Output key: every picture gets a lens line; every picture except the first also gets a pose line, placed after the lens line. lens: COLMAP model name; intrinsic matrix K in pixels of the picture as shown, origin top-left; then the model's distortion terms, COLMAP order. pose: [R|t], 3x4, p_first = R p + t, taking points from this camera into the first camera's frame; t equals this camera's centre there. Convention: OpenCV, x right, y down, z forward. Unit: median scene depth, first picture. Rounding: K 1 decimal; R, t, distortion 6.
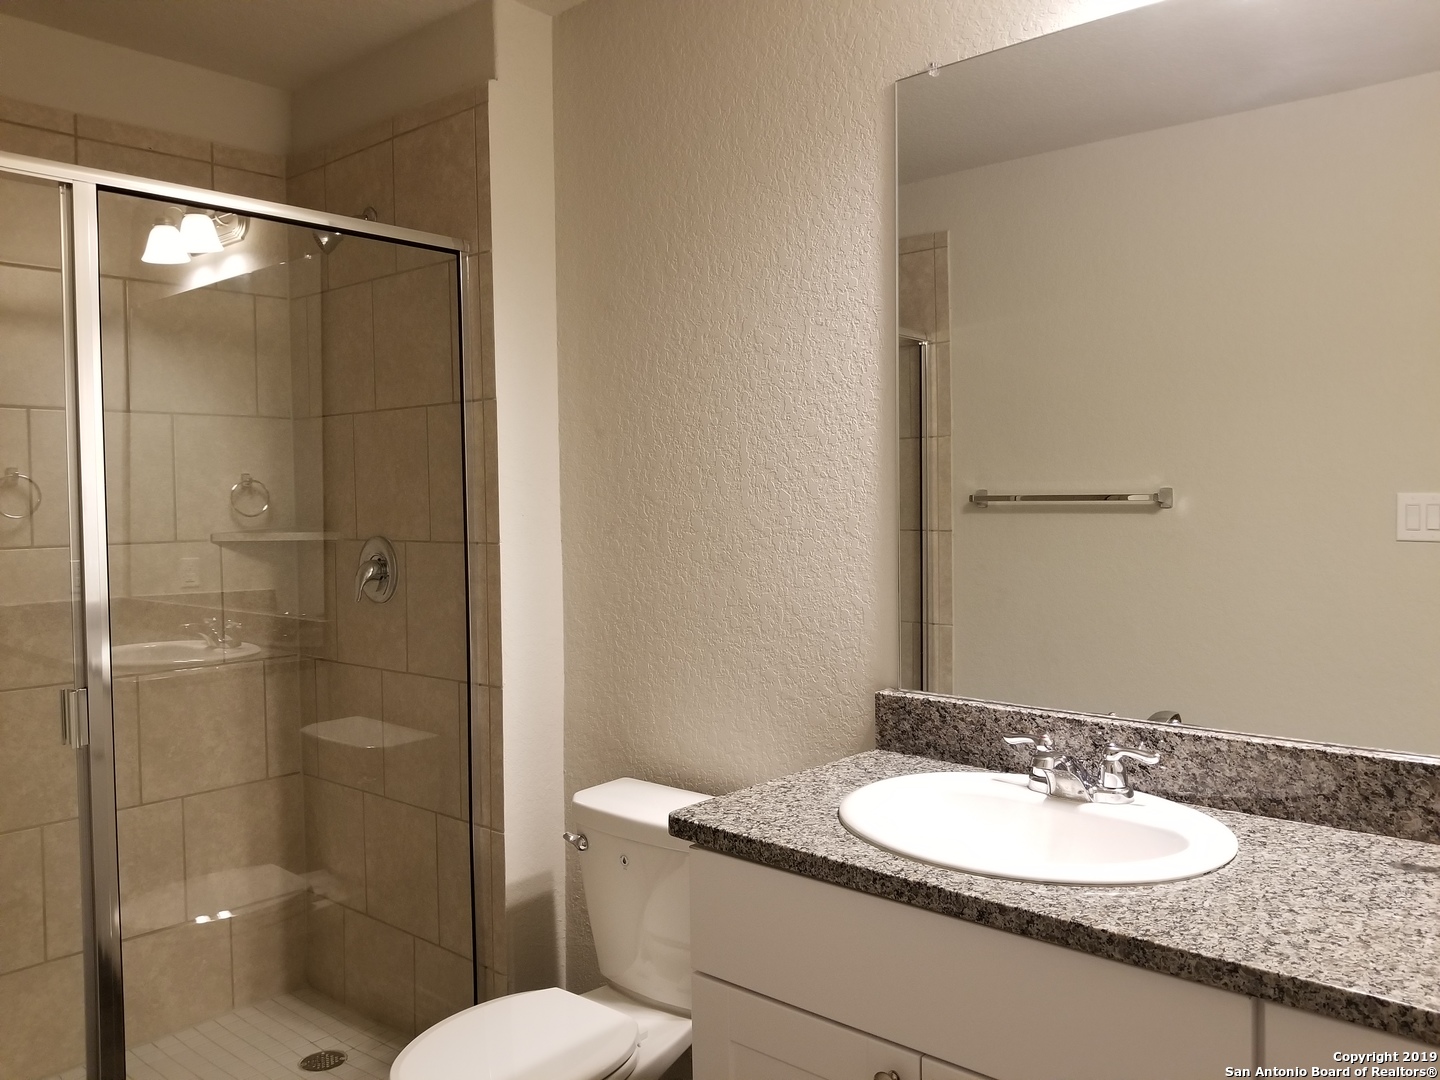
lens RADIAL K [[1142.9, 0, 722.9], [0, 1142.9, 538.3], [0, 0, 1]] dist [0.046764, -0.052386]
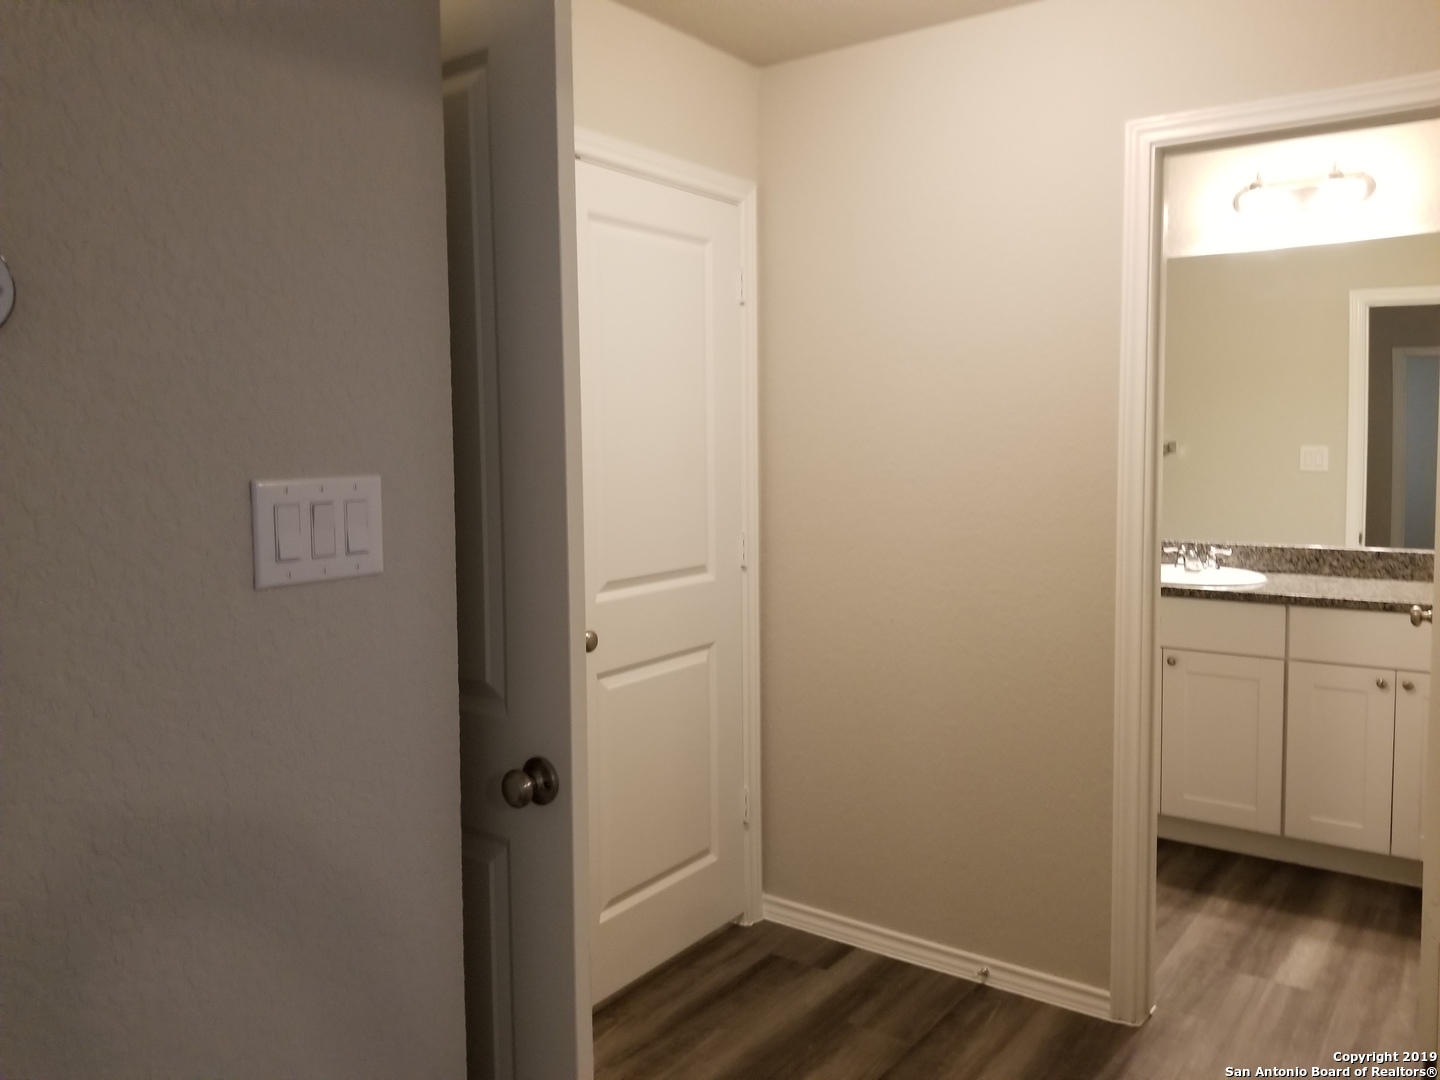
lens RADIAL K [[1142.9, 0, 716.9], [0, 1142.9, 531.7], [0, 0, 1]] dist [0.046764, -0.052386]
pose [[0.994461, -0.000235, 0.105106, -1.100428], [-0.005158, 0.998684, 0.051033, 0.018774], [-0.104980, -0.051292, 0.993151, -1.528519]]
